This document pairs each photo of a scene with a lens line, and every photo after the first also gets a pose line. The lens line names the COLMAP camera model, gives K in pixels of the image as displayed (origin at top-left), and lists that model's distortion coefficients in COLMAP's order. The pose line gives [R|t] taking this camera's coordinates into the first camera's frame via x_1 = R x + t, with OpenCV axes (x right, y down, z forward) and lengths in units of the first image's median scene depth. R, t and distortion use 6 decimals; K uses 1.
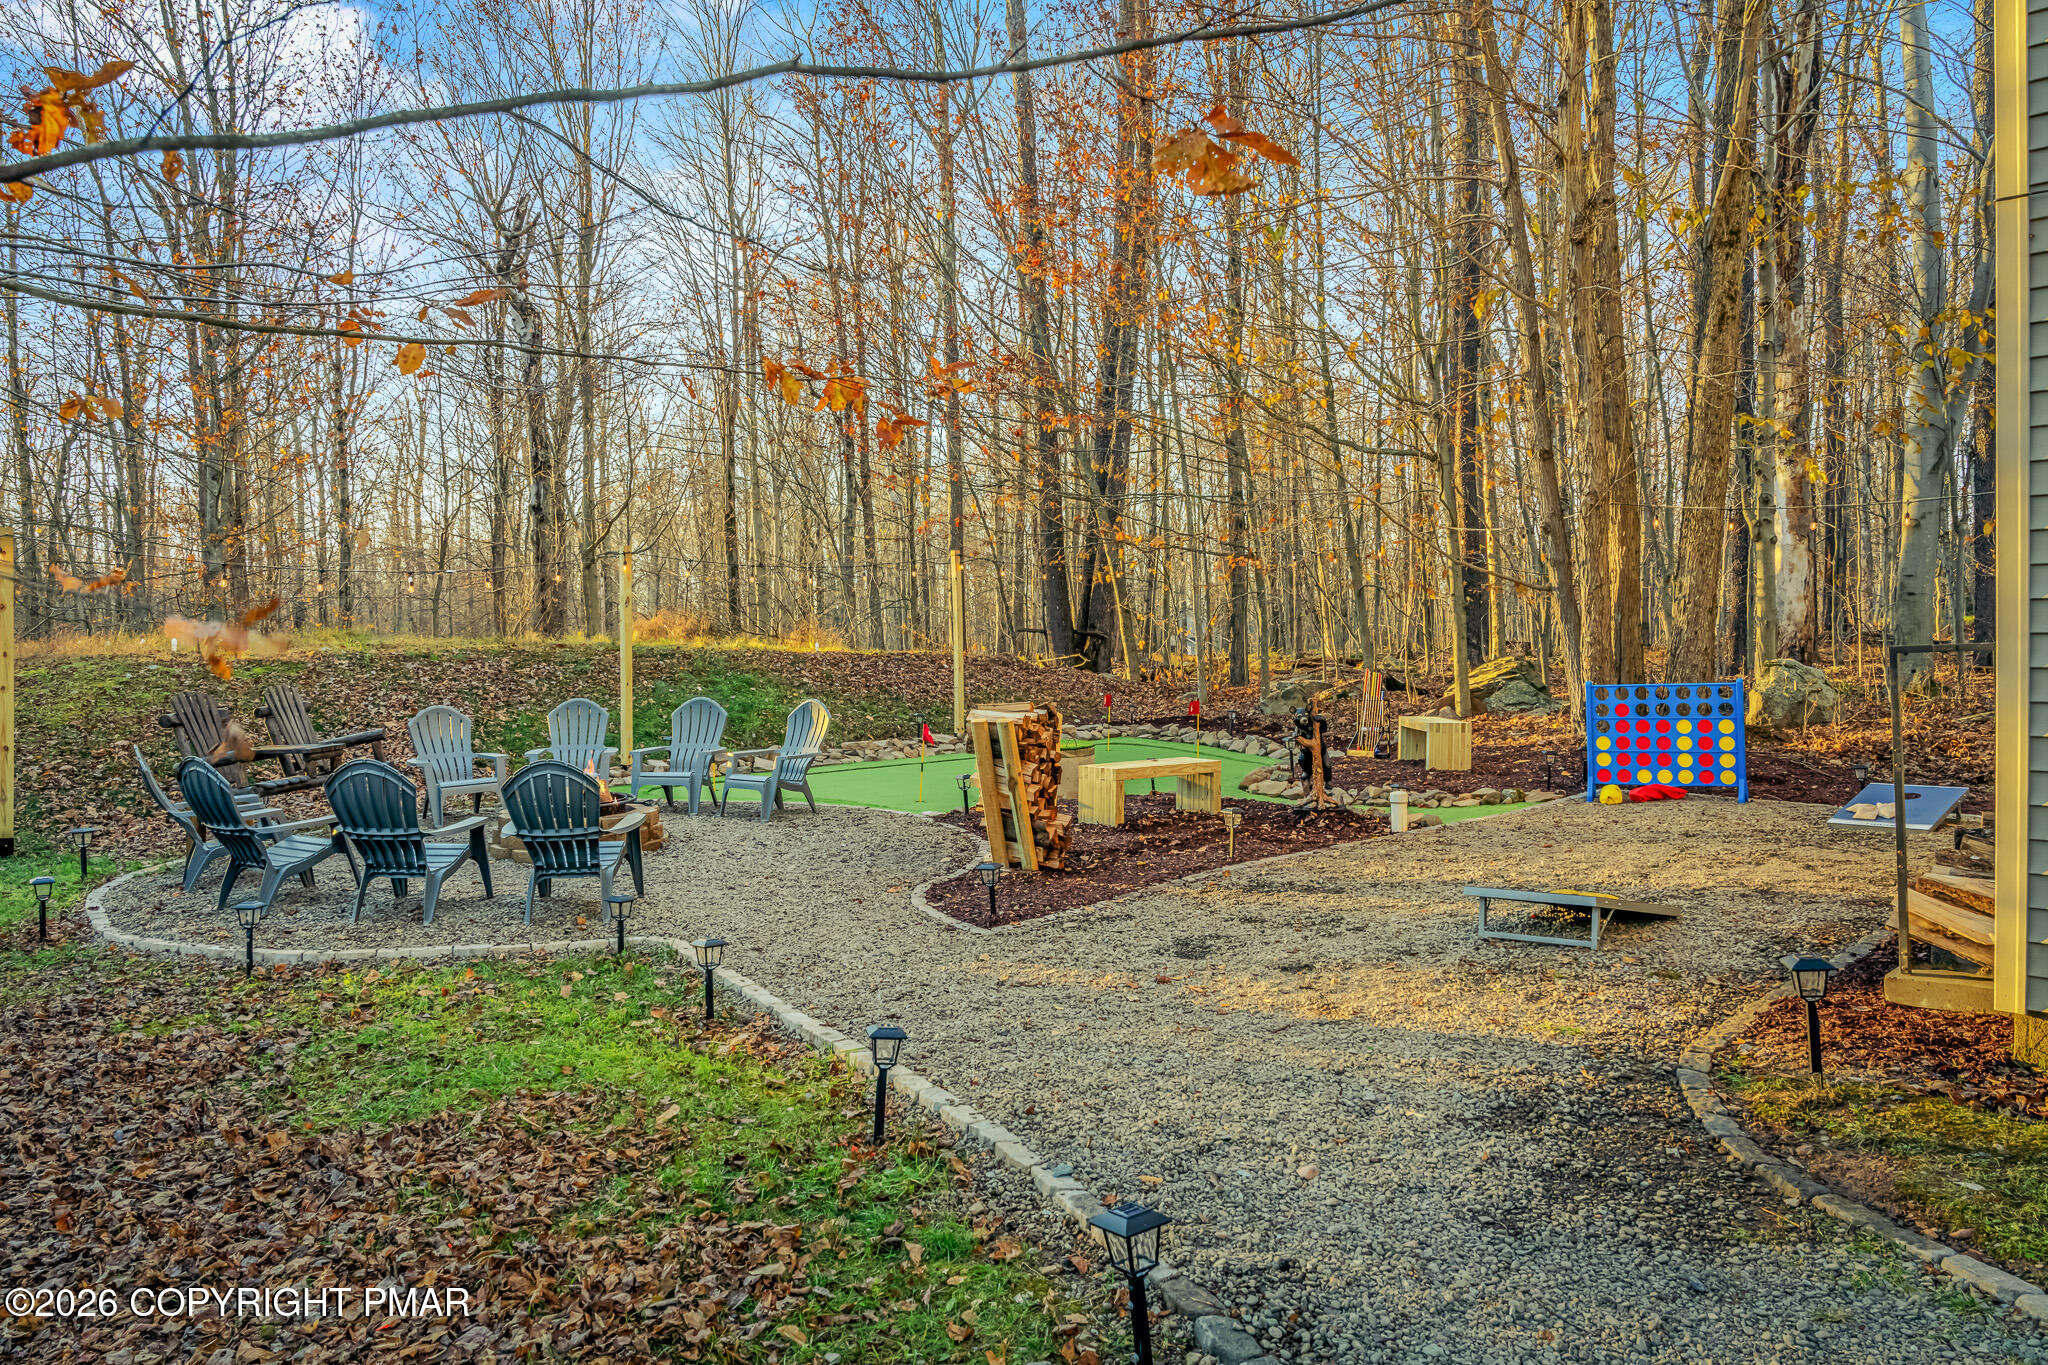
lens RADIAL K [[1249.0, 0, 1024.0], [0, 1249.0, 682.5], [0, 0, 1]] dist [0.040003, -0.000079]
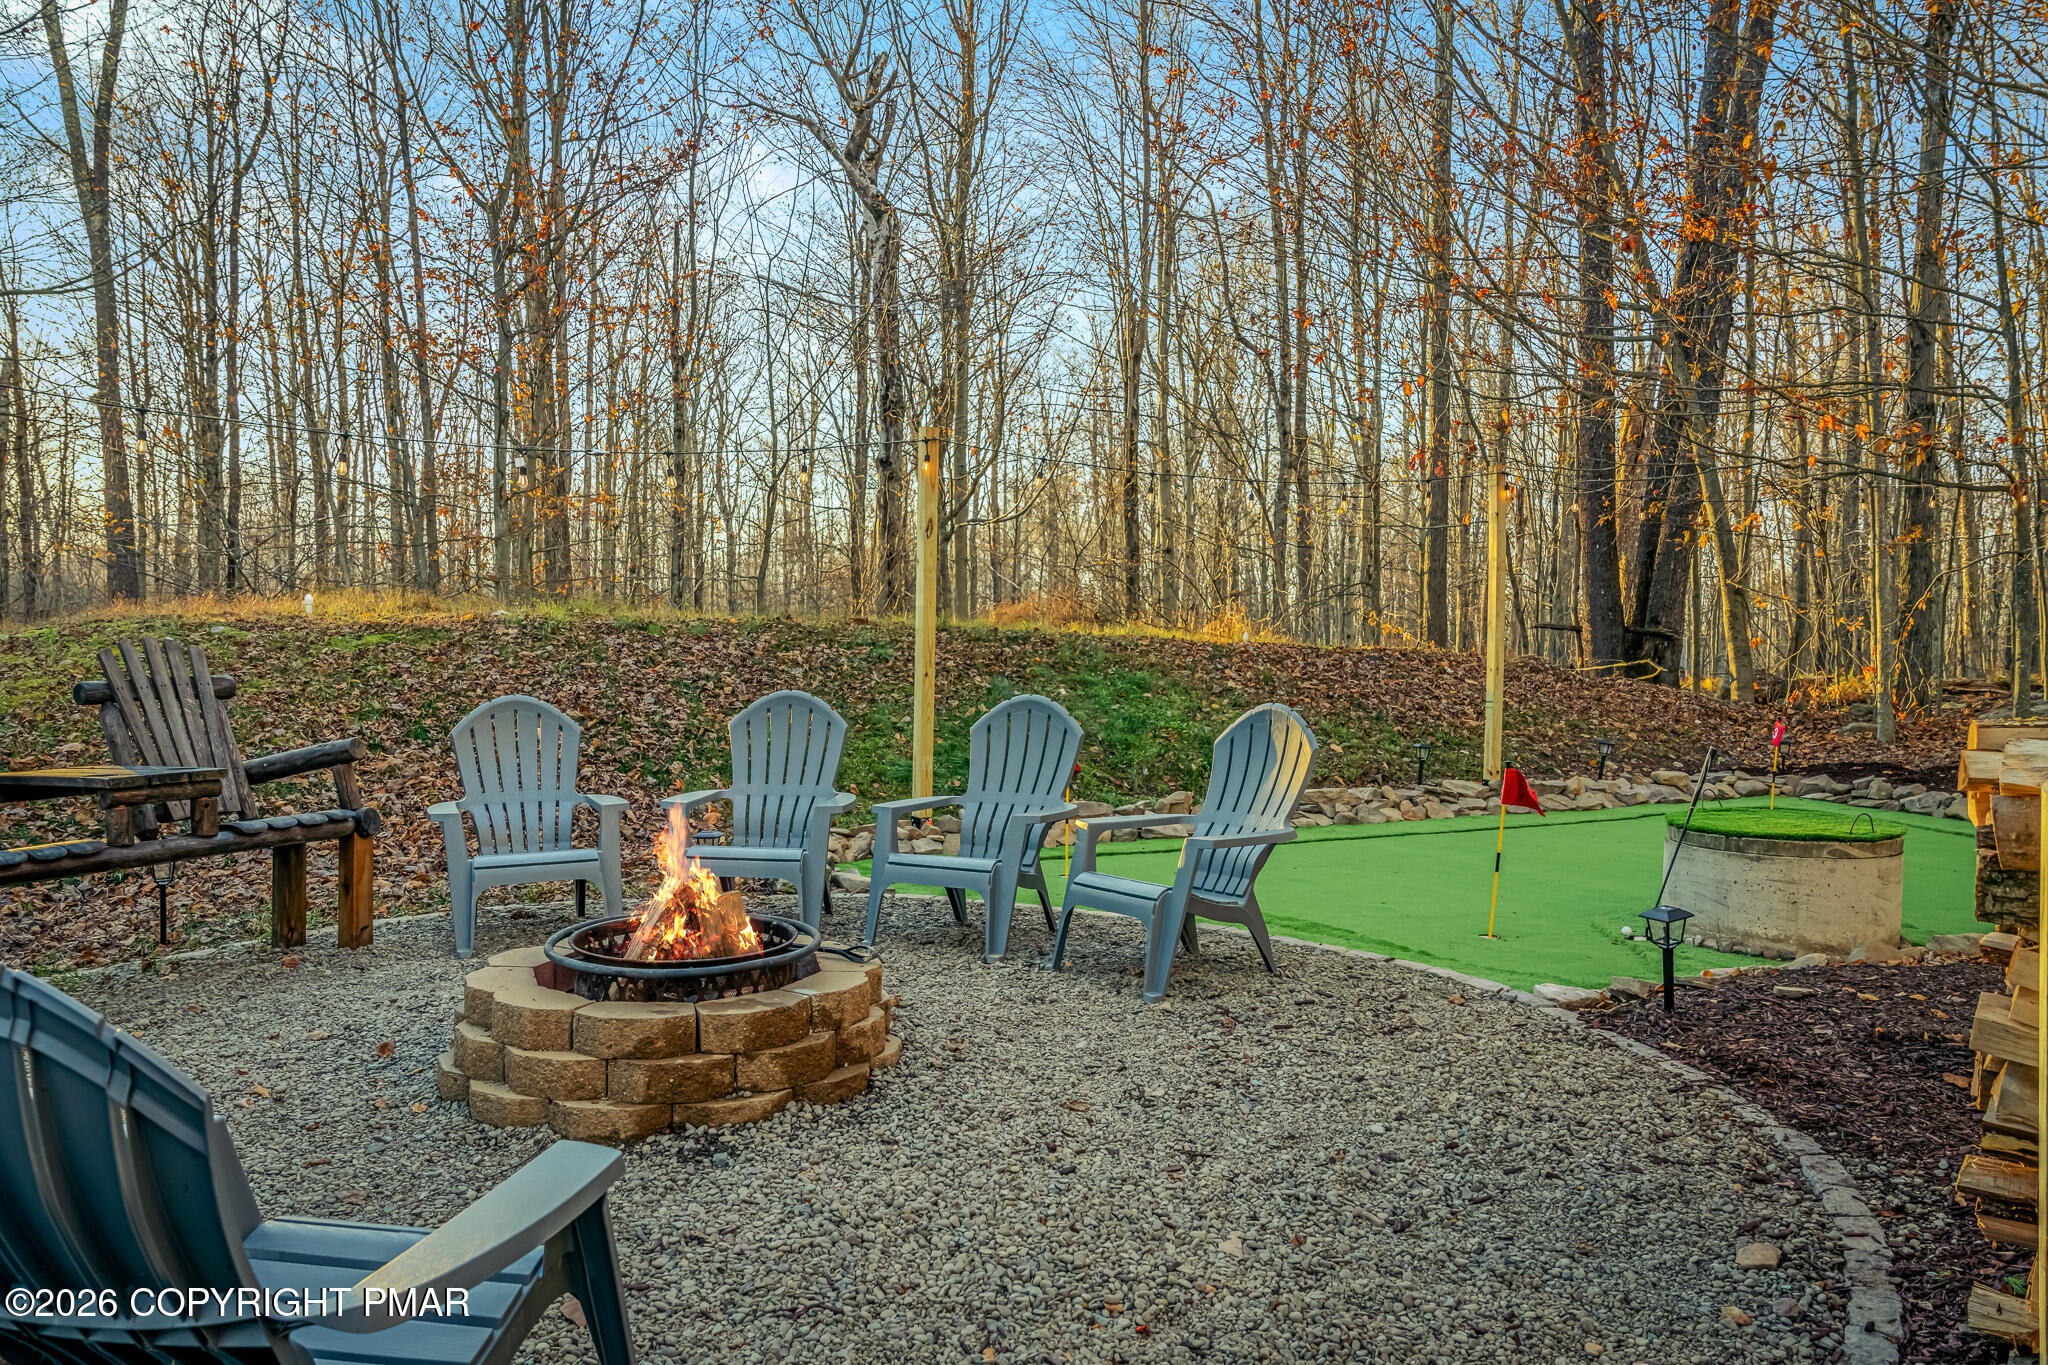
lens RADIAL K [[1483.4, 0, 1024.0], [0, 1483.4, 682.5], [0, 0, 1]] dist [-0.002144, -0.000784]
pose [[0.954284, 0.020034, -0.298231, -0.049942], [-0.024420, 0.999641, -0.010988, 0.007335], [0.297904, 0.017769, 0.954431, 0.248538]]
